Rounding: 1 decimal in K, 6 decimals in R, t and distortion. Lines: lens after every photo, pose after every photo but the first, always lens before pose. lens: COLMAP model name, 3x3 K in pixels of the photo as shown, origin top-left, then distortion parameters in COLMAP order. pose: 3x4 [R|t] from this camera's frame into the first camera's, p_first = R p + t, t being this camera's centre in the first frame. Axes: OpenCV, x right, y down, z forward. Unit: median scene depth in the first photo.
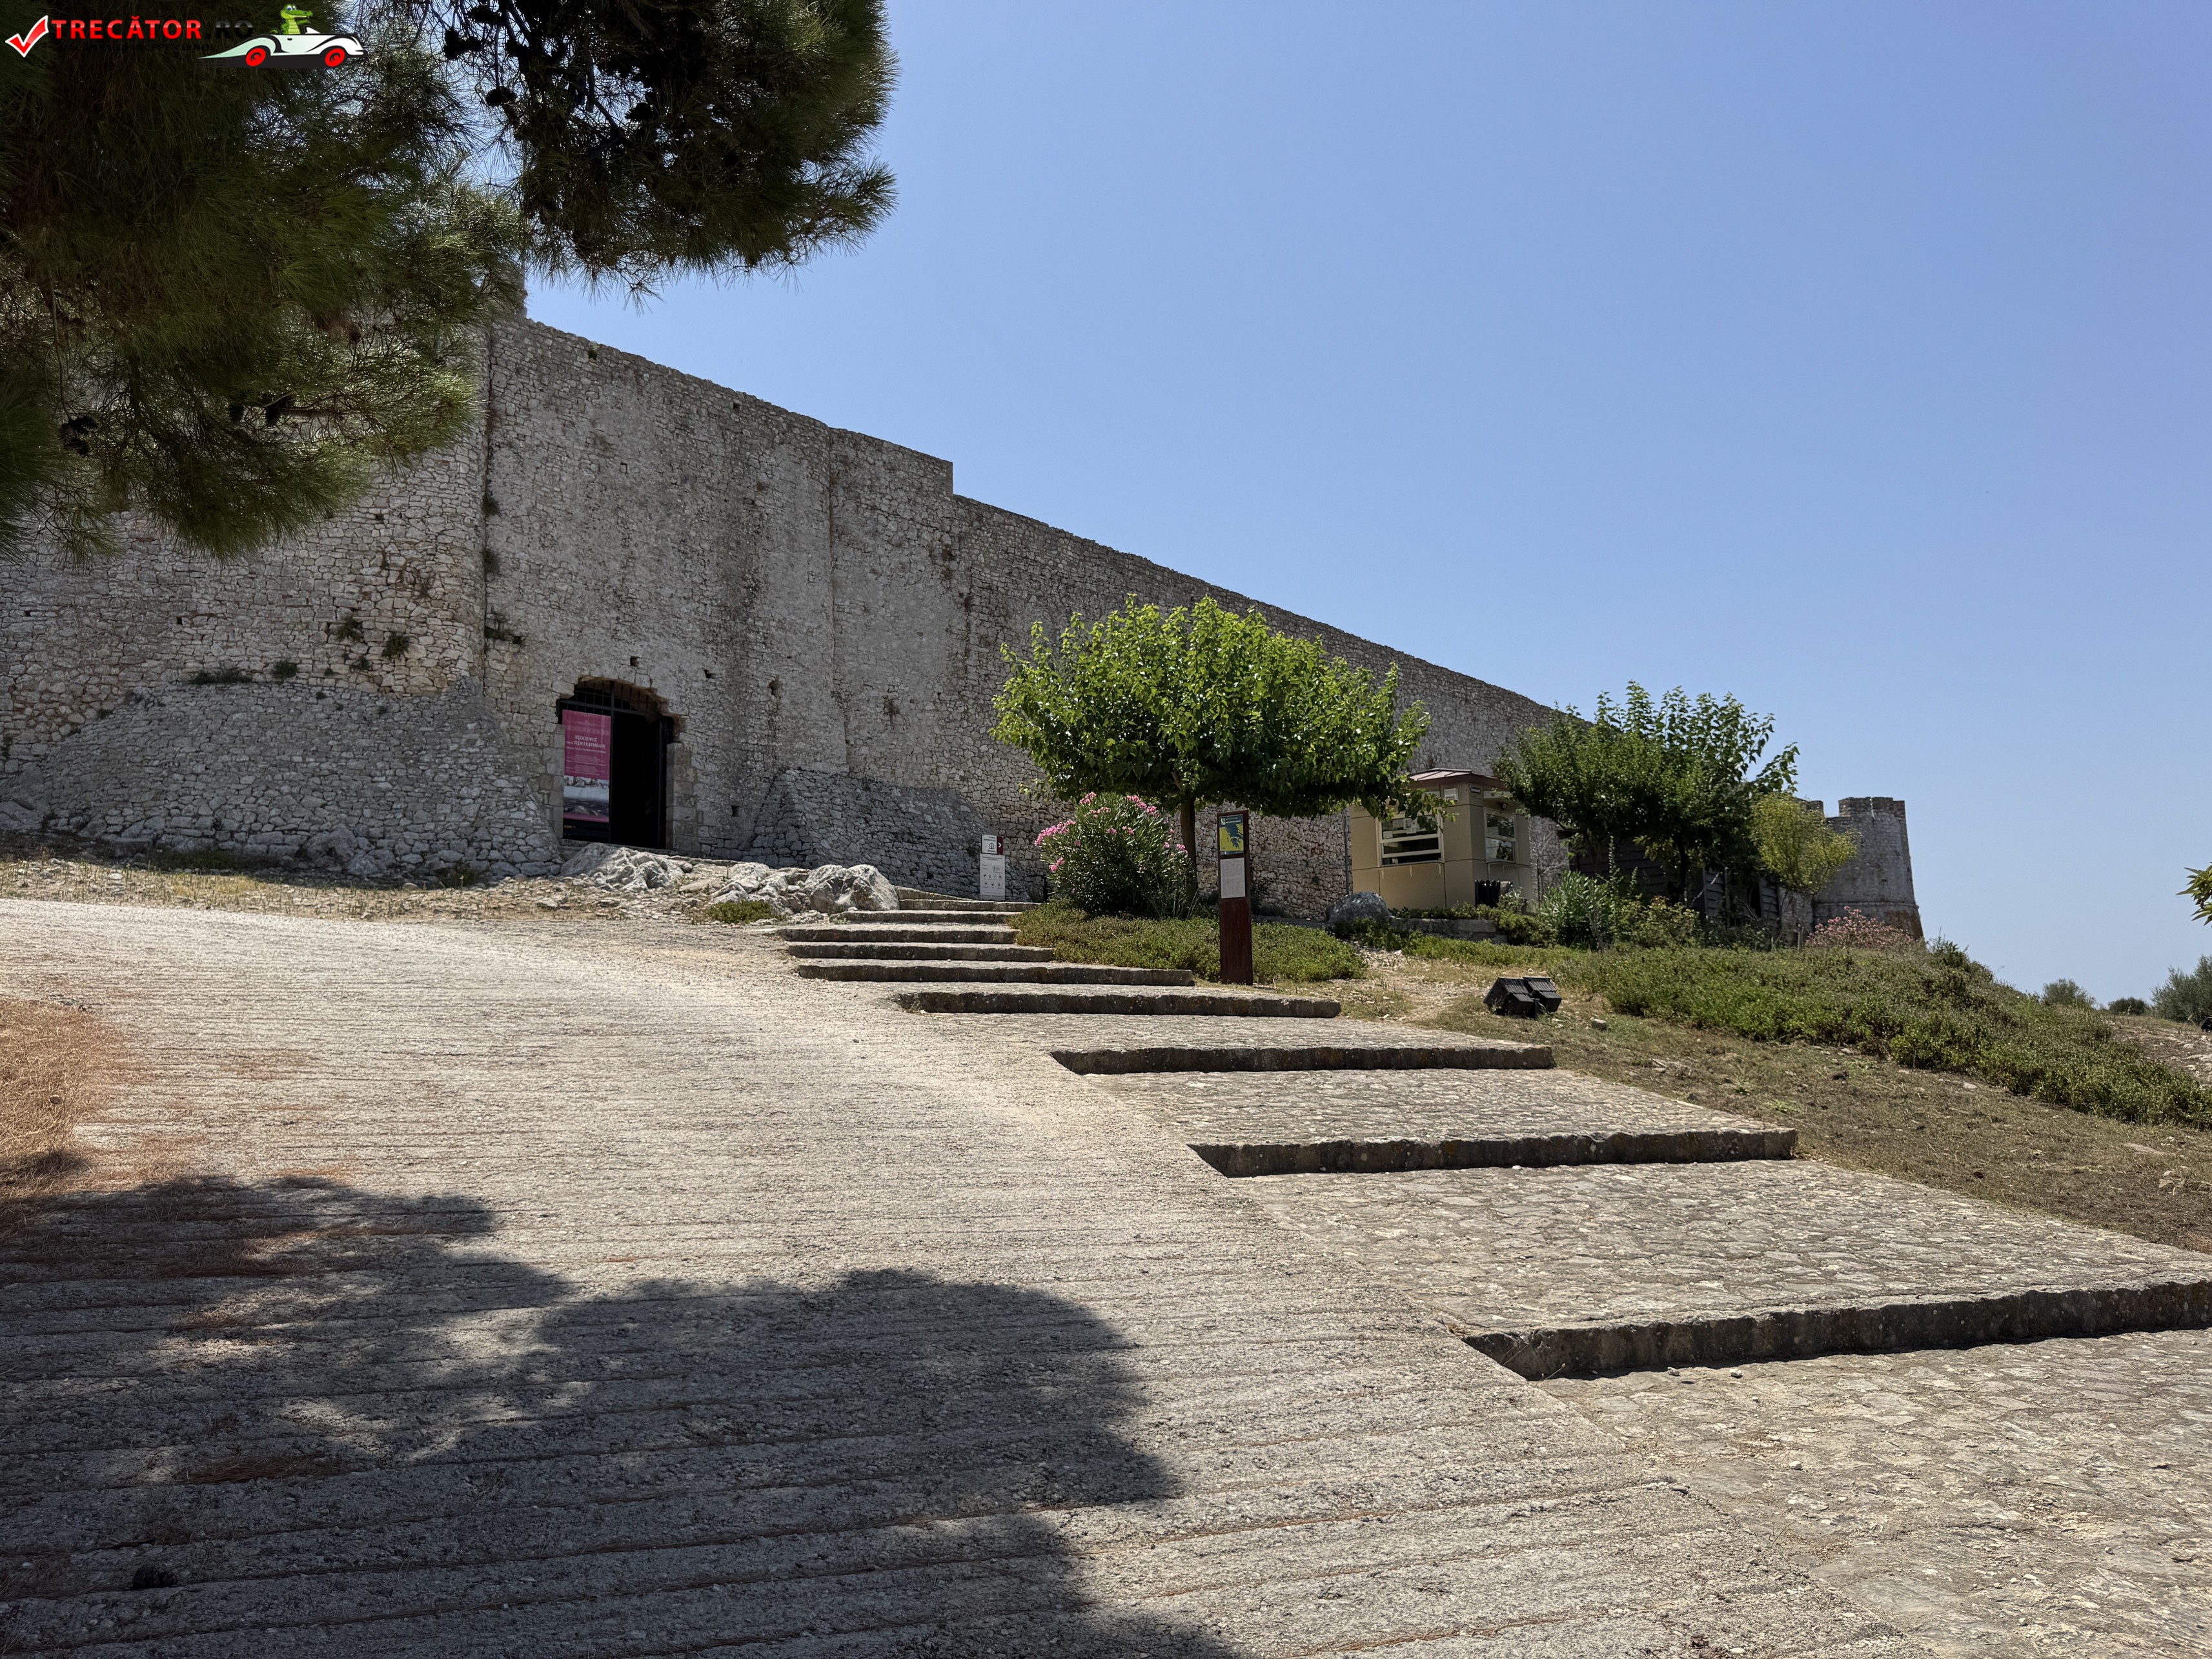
lens RADIAL K [[1555.1, 0, 1159.1], [0, 1555.1, 851.1], [0, 0, 1]] dist [0.065622, -0.094769]
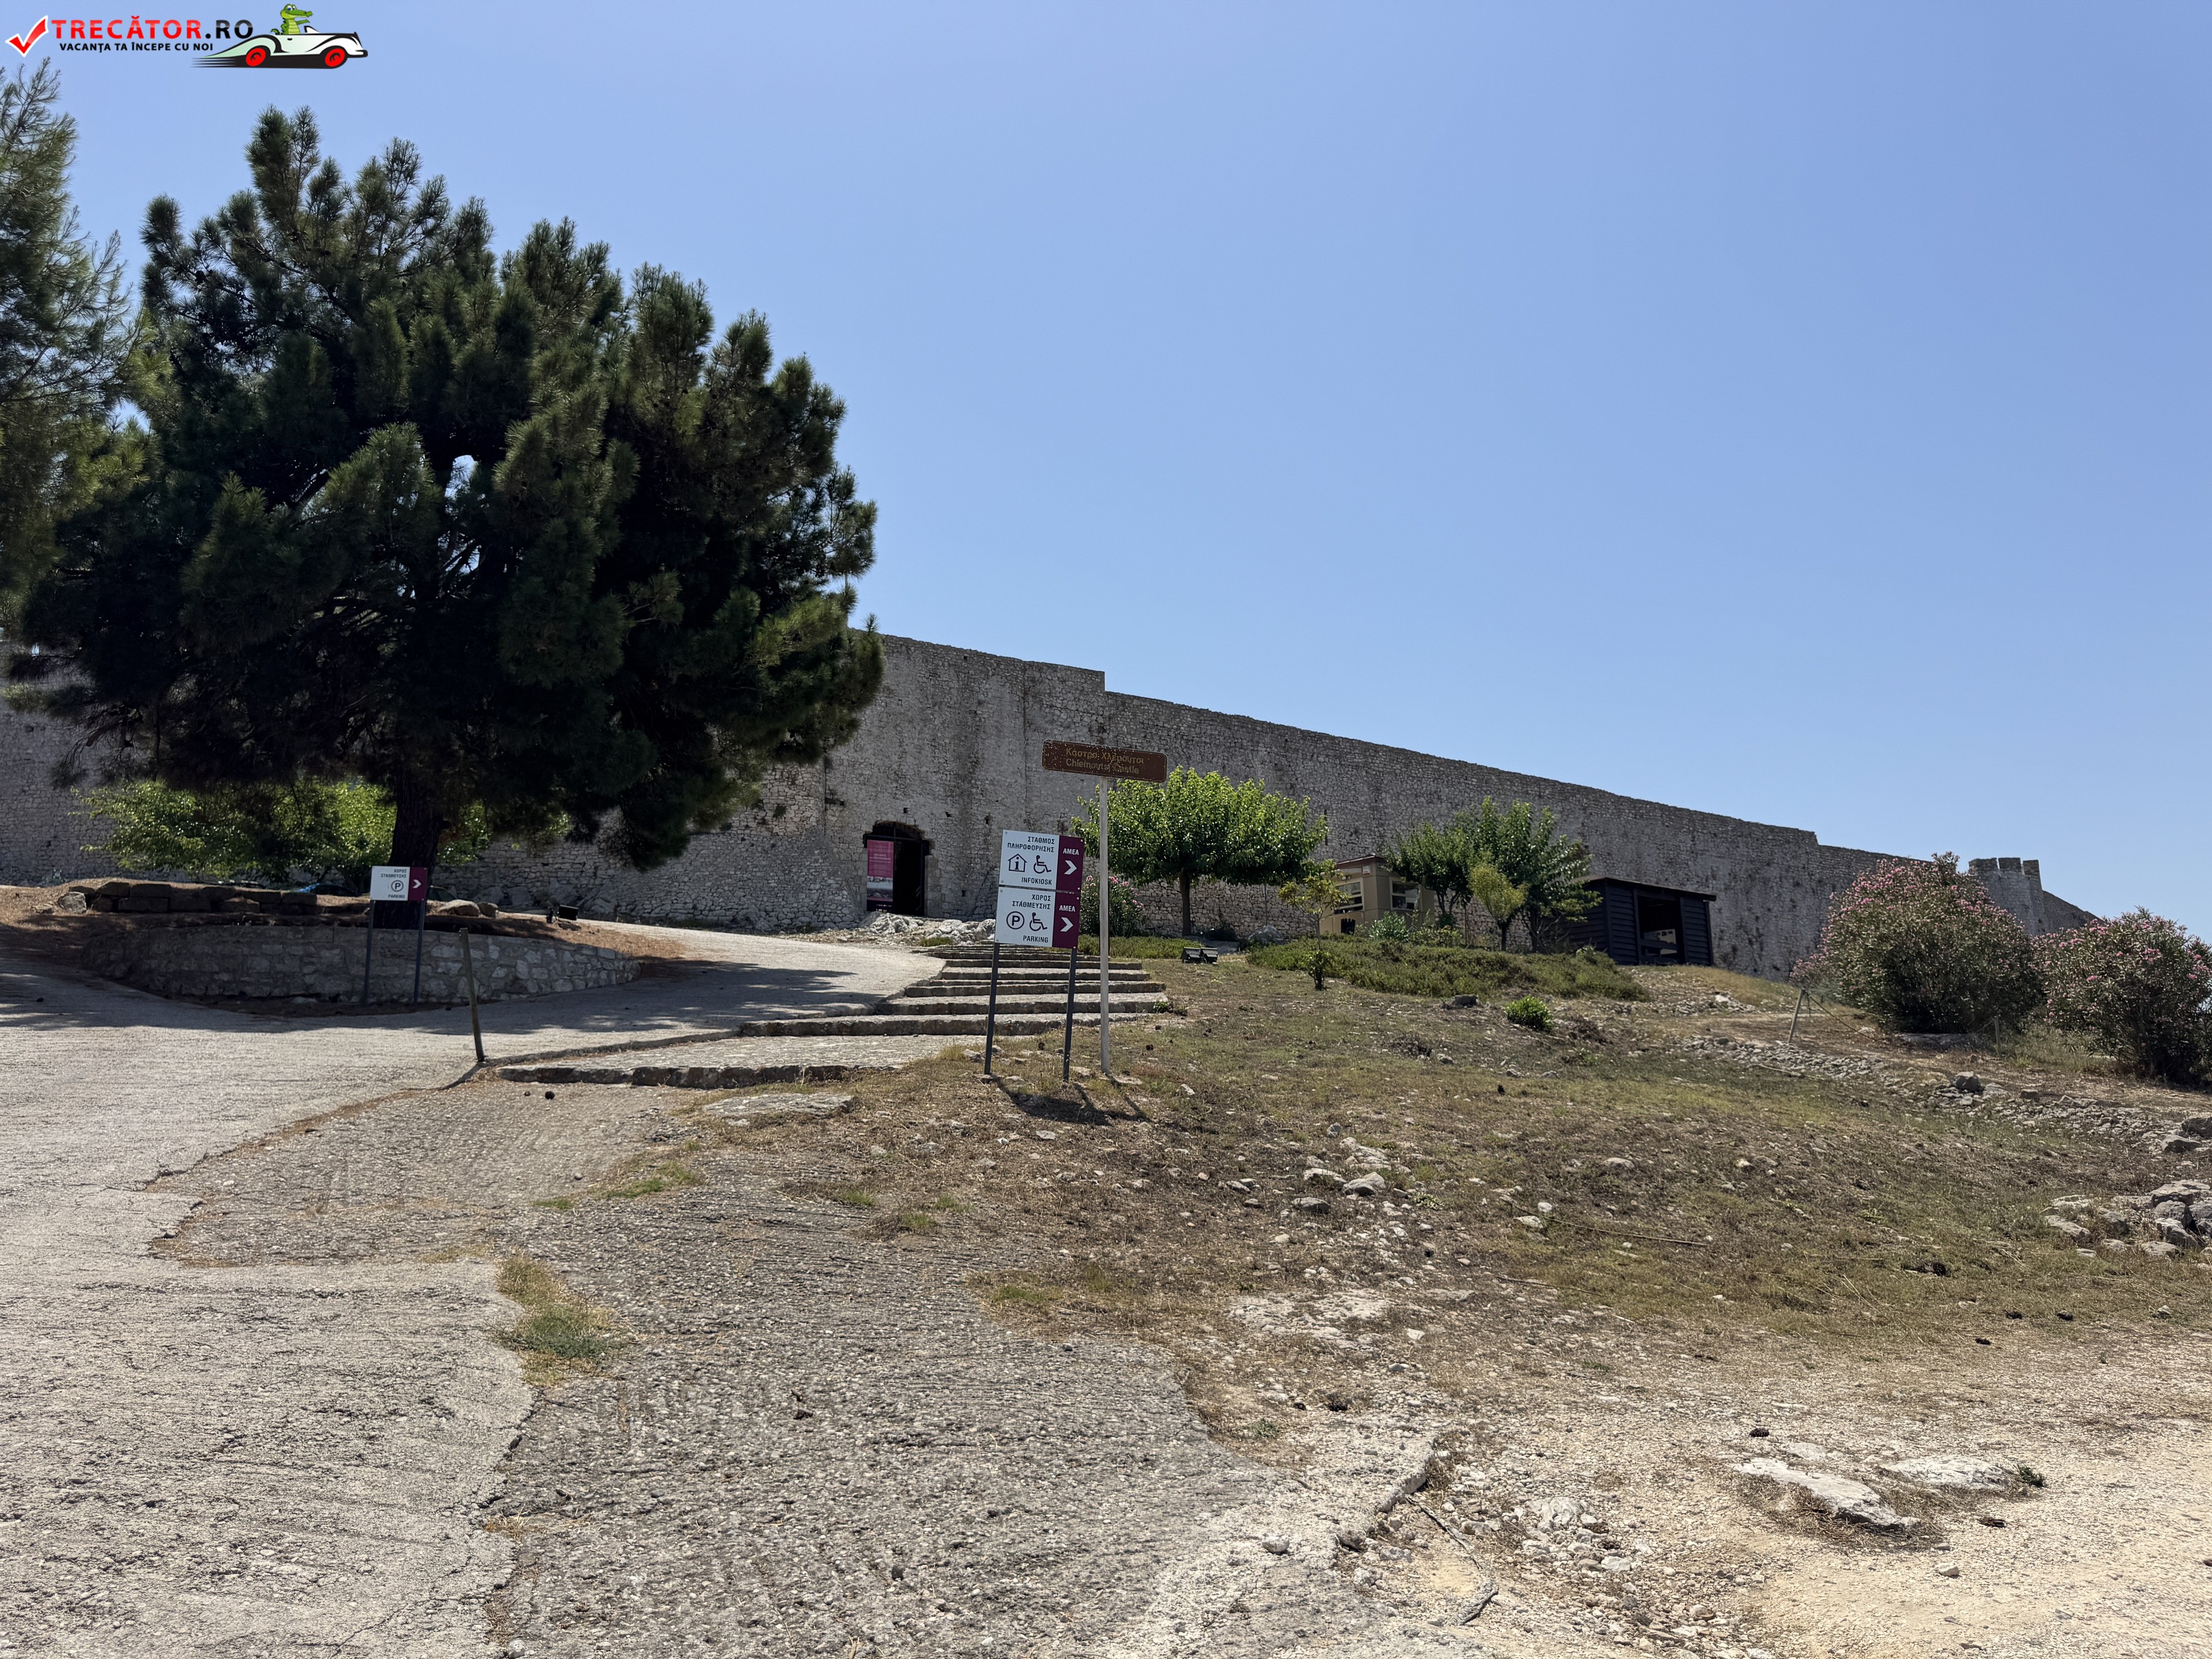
lens RADIAL K [[1555.1, 0, 1123.2], [0, 1555.1, 808.5], [0, 0, 1]] dist [0.065622, -0.094769]
pose [[0.964450, -0.044460, -0.260498, 0.448677], [0.022407, 0.995954, -0.087021, 0.043955], [0.263313, 0.078091, 0.961545, -0.779592]]
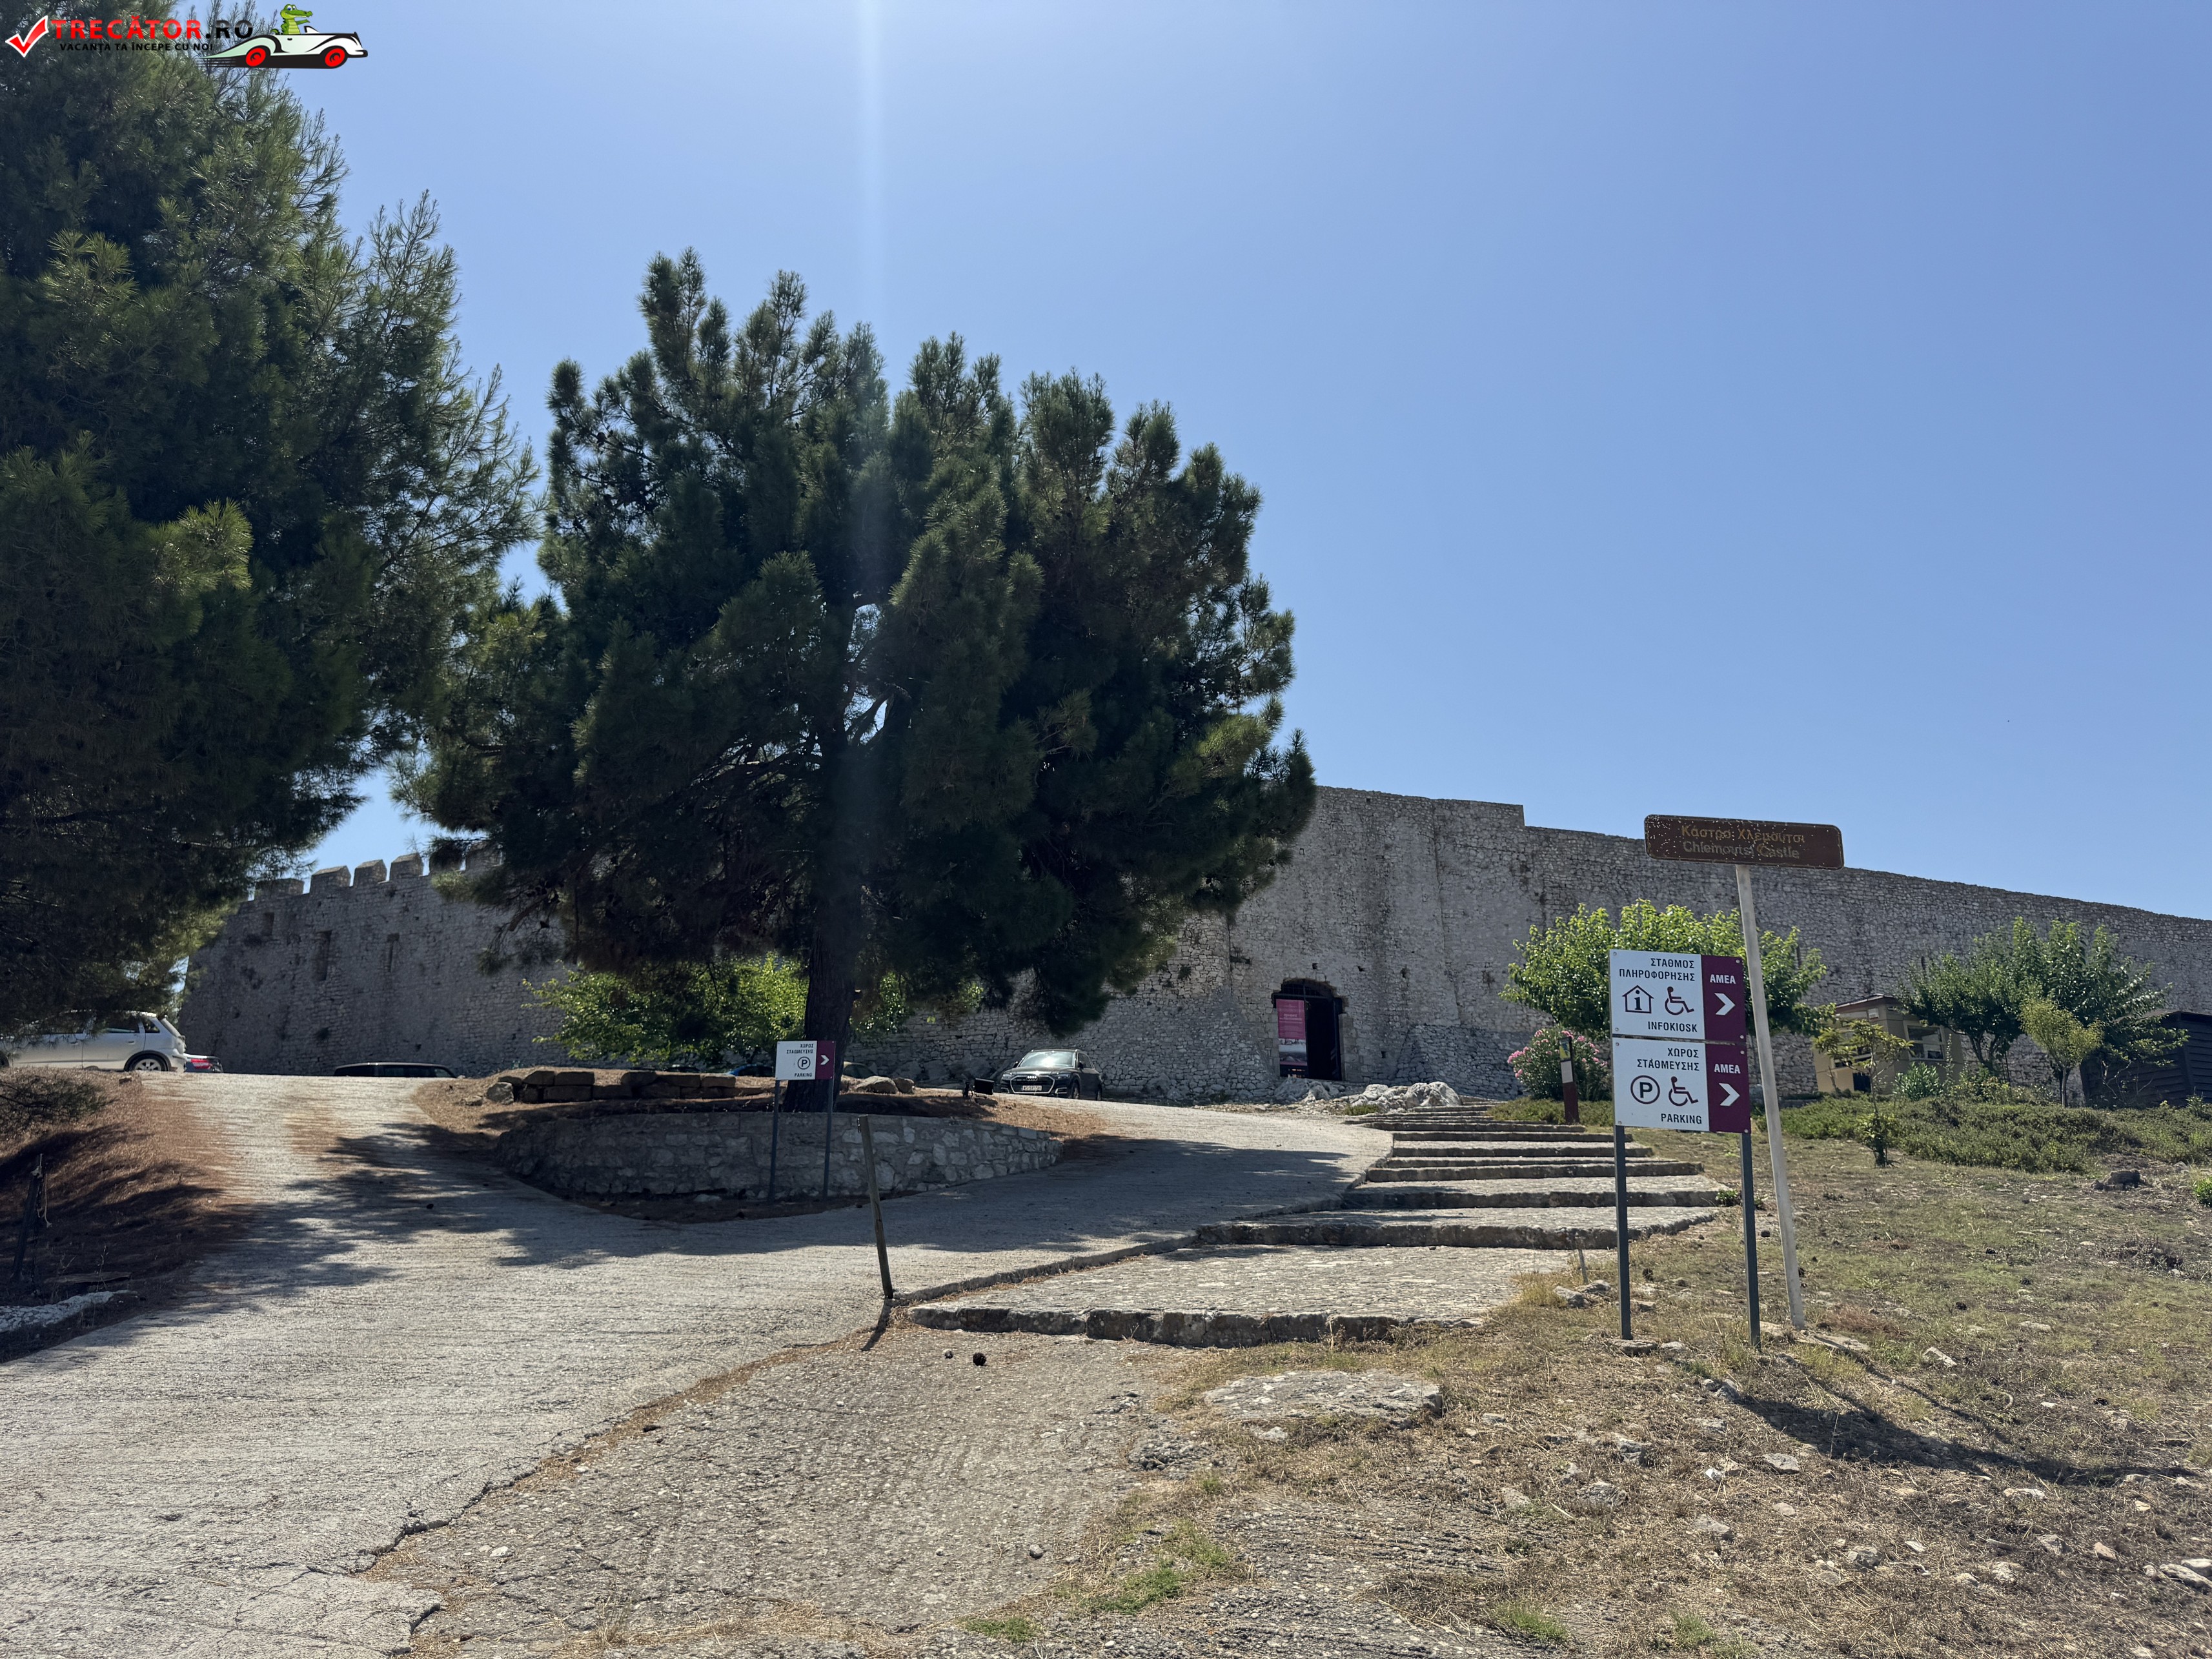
lens RADIAL K [[1555.1, 0, 1113.9], [0, 1555.1, 835.1], [0, 0, 1]] dist [0.065622, -0.094769]
pose [[0.866535, -0.128040, -0.482414, 0.360778], [0.044297, 0.982450, -0.181190, 0.038306], [0.497147, 0.135638, 0.856999, -0.657987]]
